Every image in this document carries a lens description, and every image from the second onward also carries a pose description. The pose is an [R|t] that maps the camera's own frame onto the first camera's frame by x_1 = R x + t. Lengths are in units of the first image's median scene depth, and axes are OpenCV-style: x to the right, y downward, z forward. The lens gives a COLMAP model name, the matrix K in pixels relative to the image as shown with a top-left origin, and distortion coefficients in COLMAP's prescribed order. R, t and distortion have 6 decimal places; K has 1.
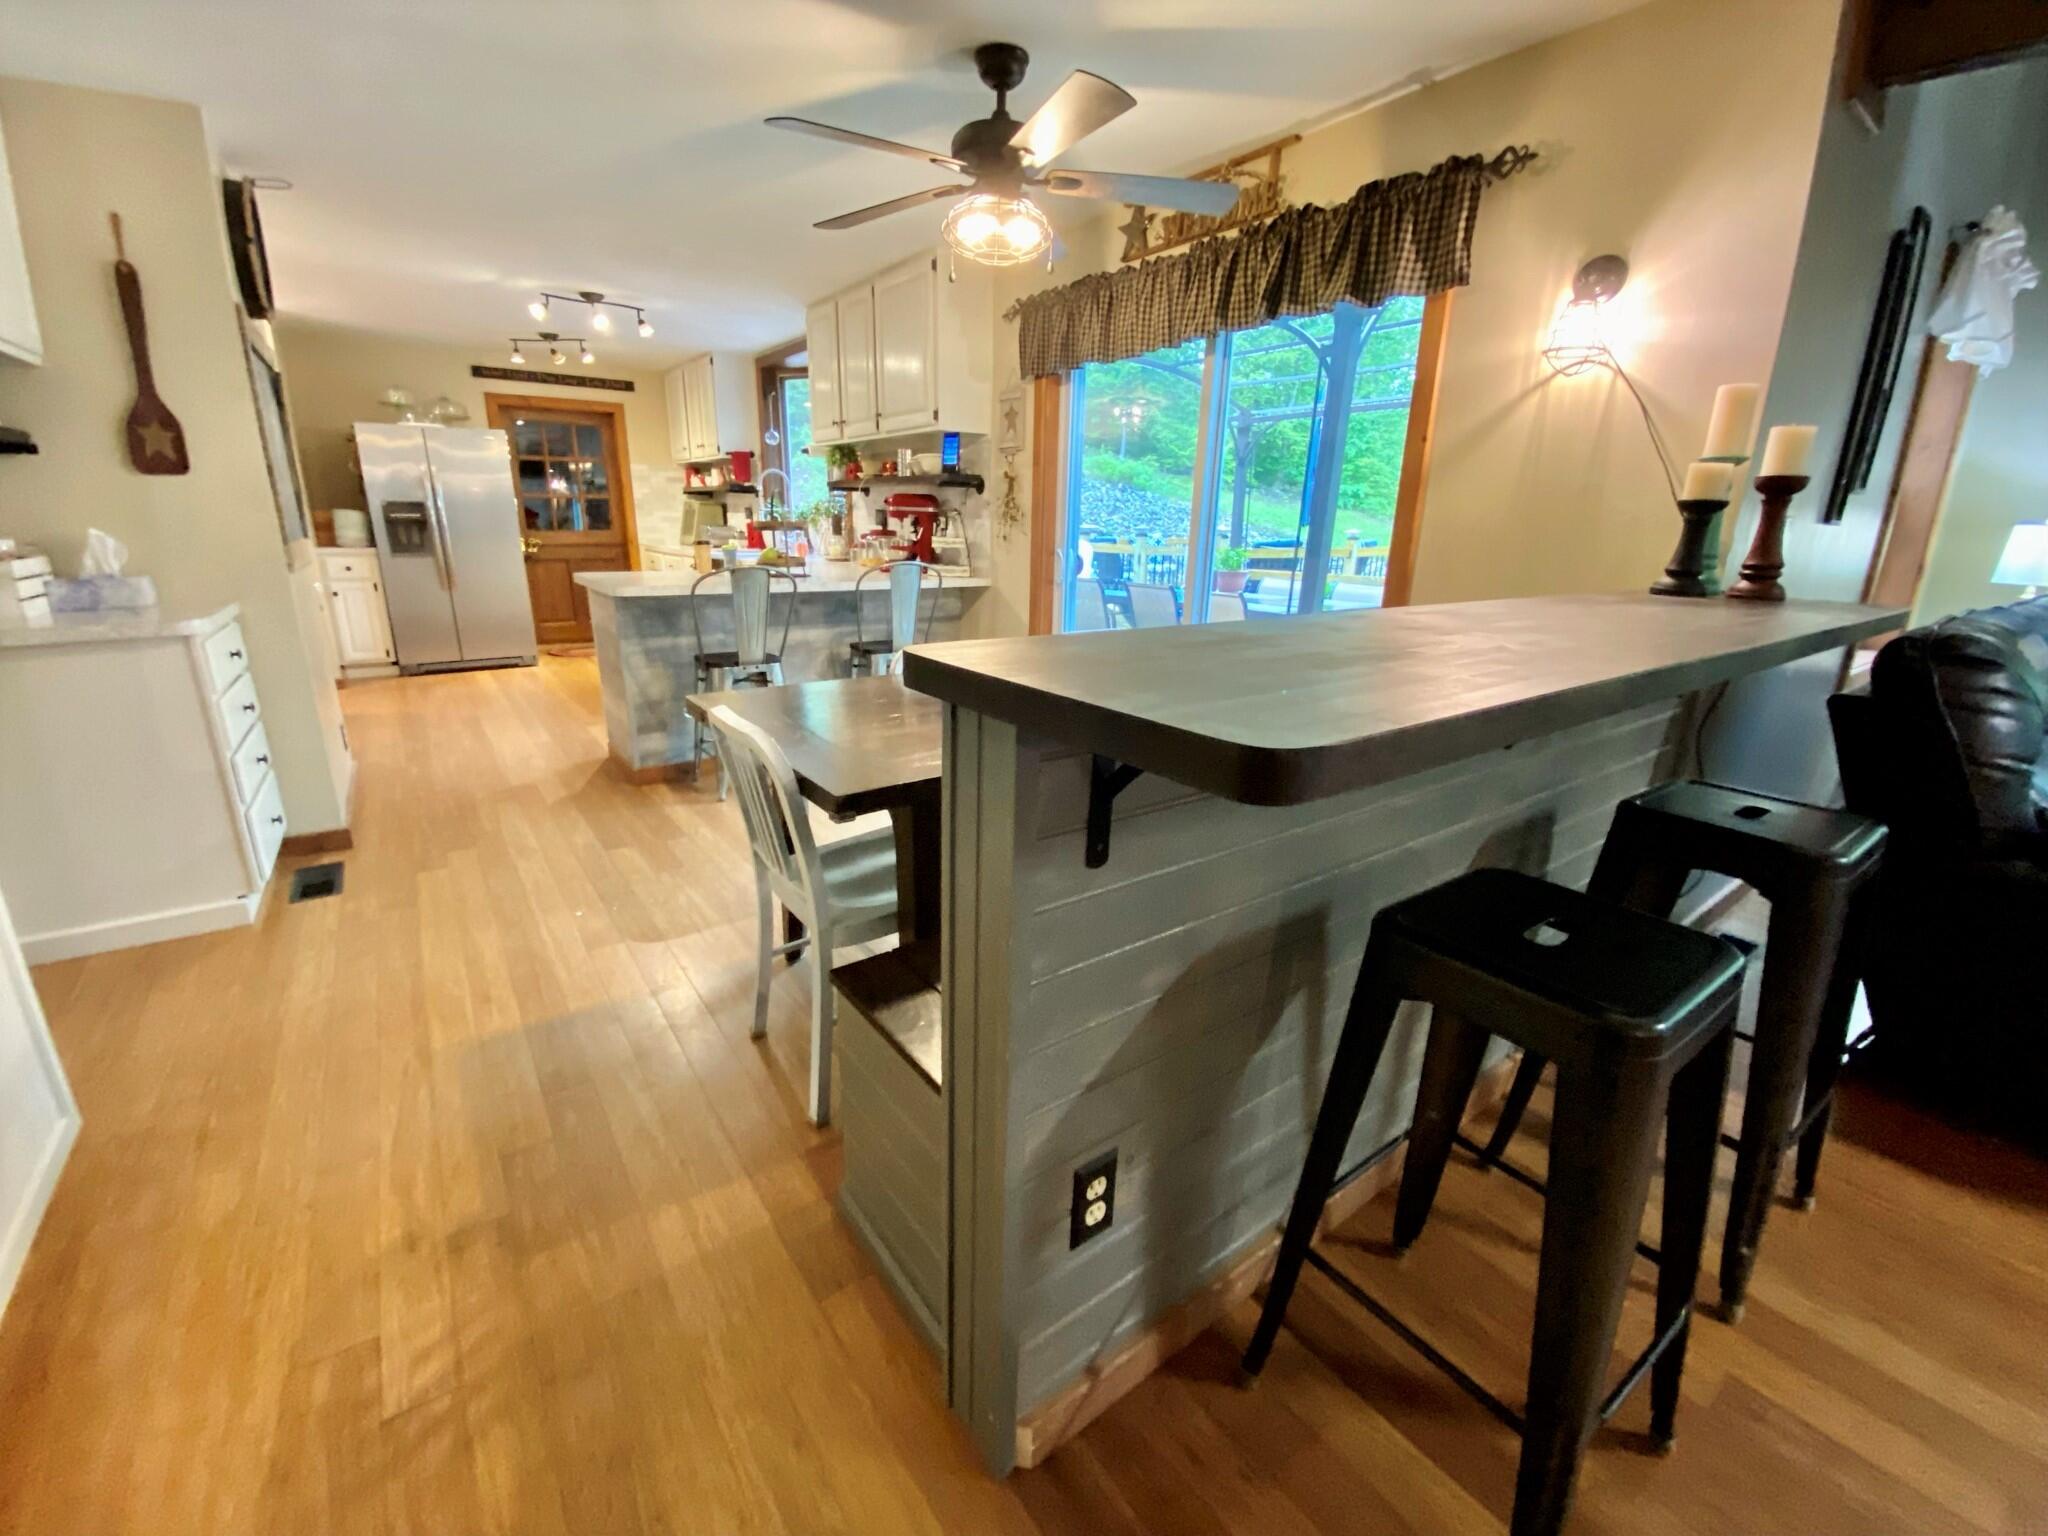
lens RADIAL K [[835.5, 0, 1029.7], [0, 835.5, 758.6], [0, 0, 1]] dist [-0.004404, -0.001073]
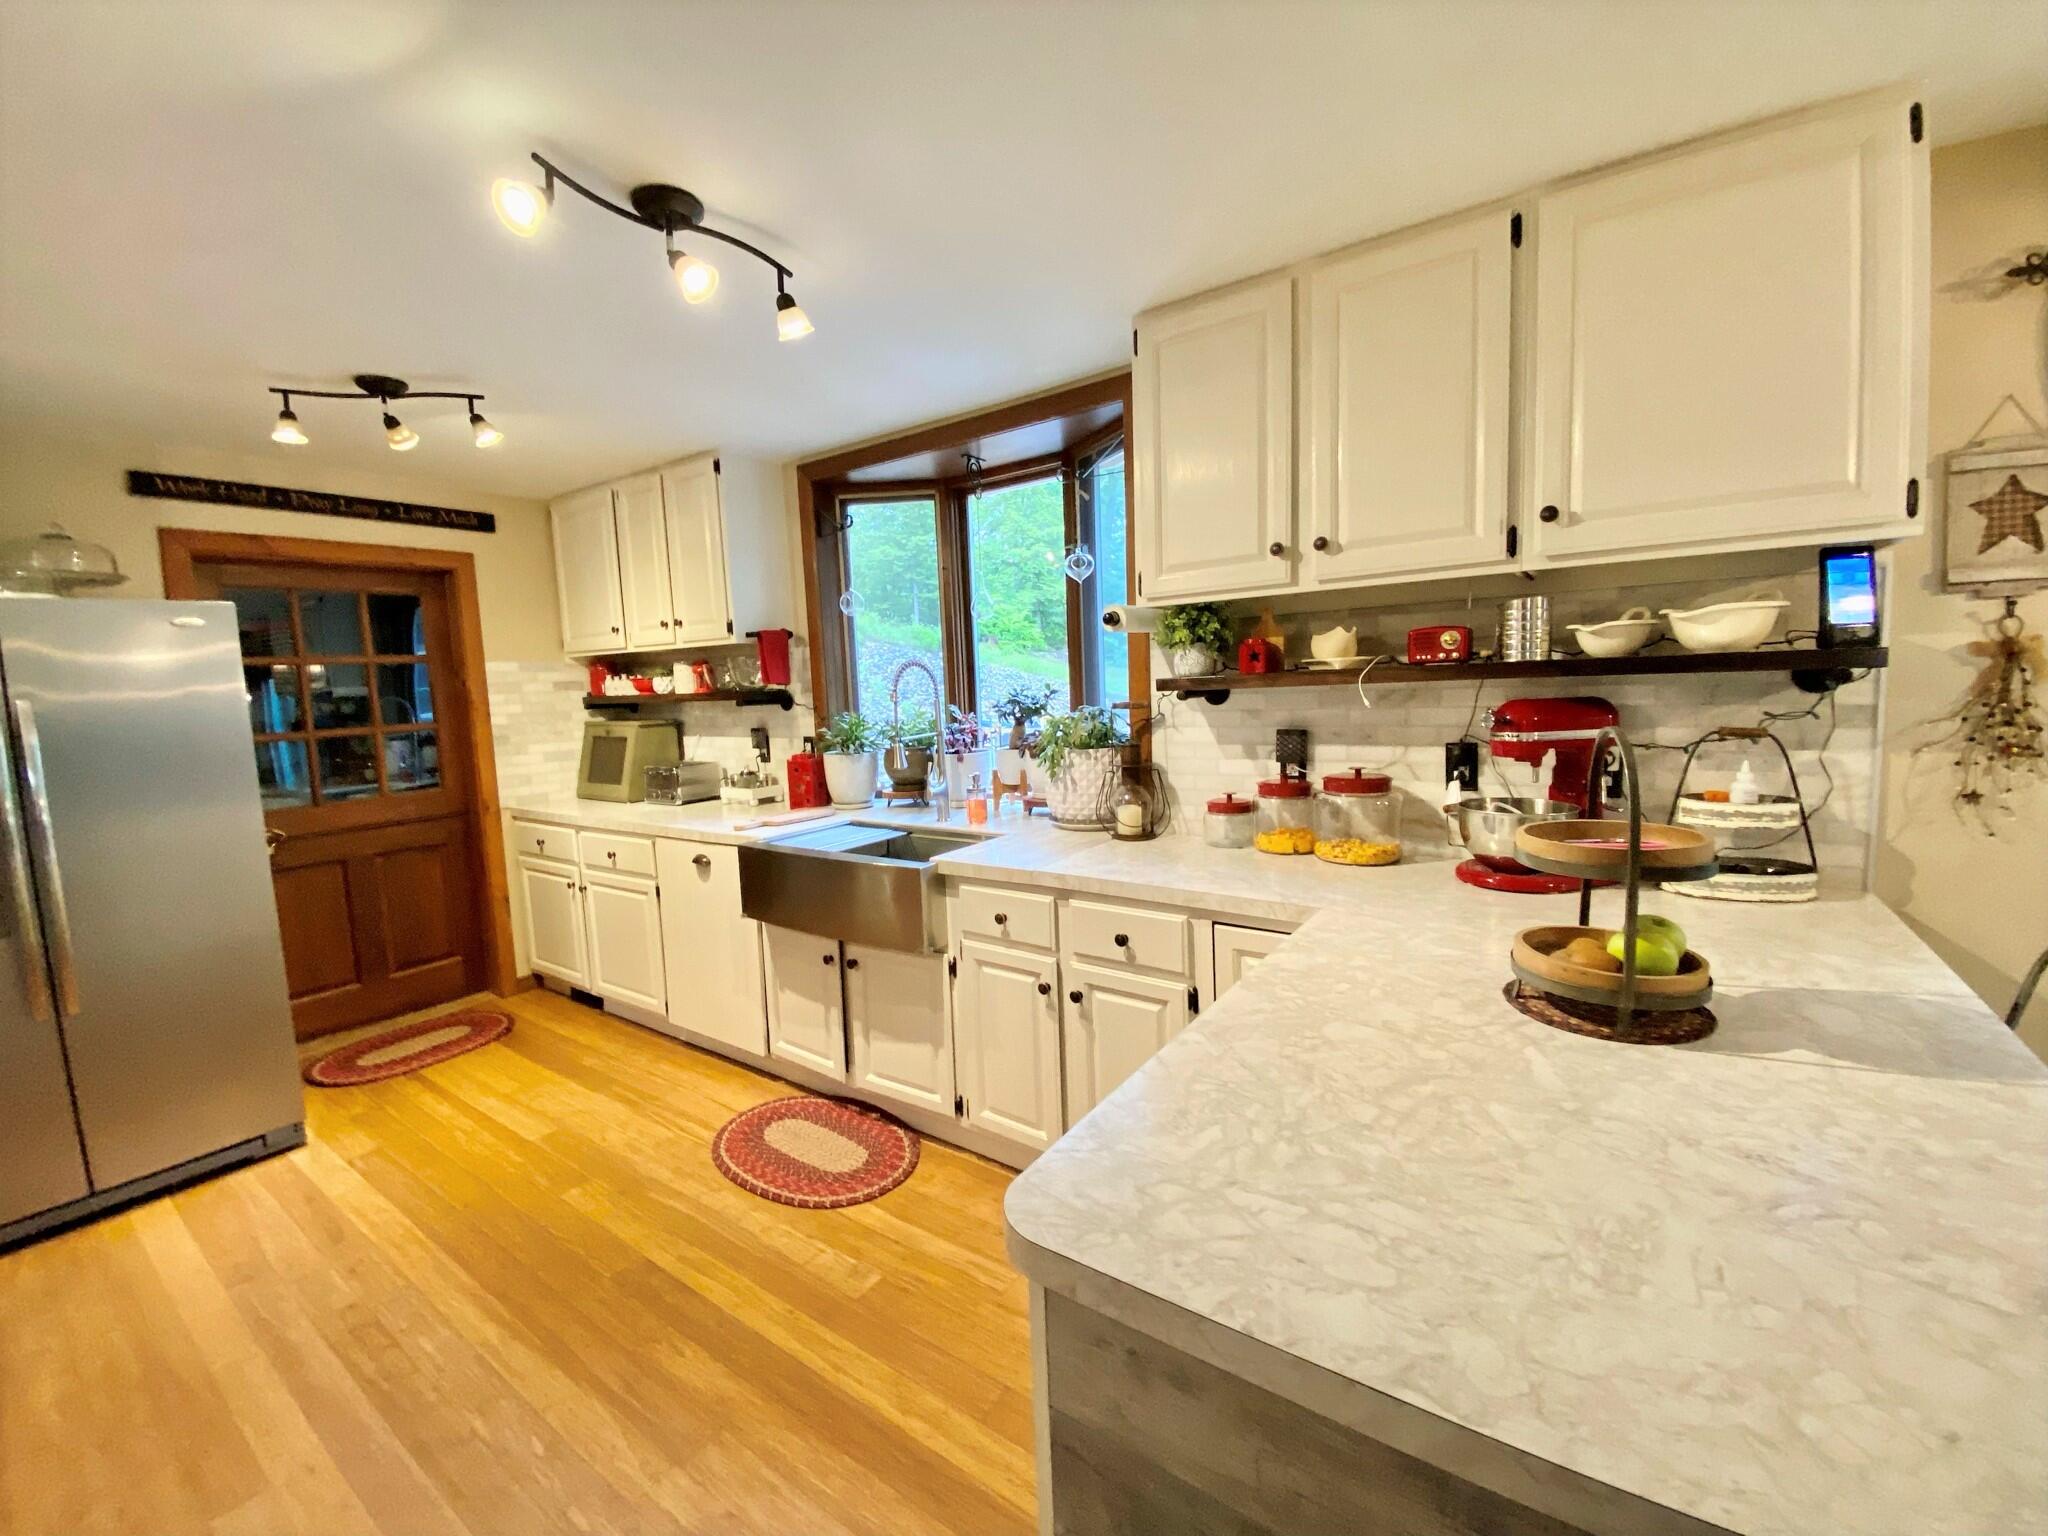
lens RADIAL K [[835.5, 0, 1018.9], [0, 835.5, 773.2], [0, 0, 1]] dist [-0.004404, -0.001073]
pose [[0.950579, -0.091932, 0.296559, -0.335832], [0.141472, 0.978491, -0.150140, -0.165437], [-0.276378, 0.184675, 0.943139, 0.443352]]
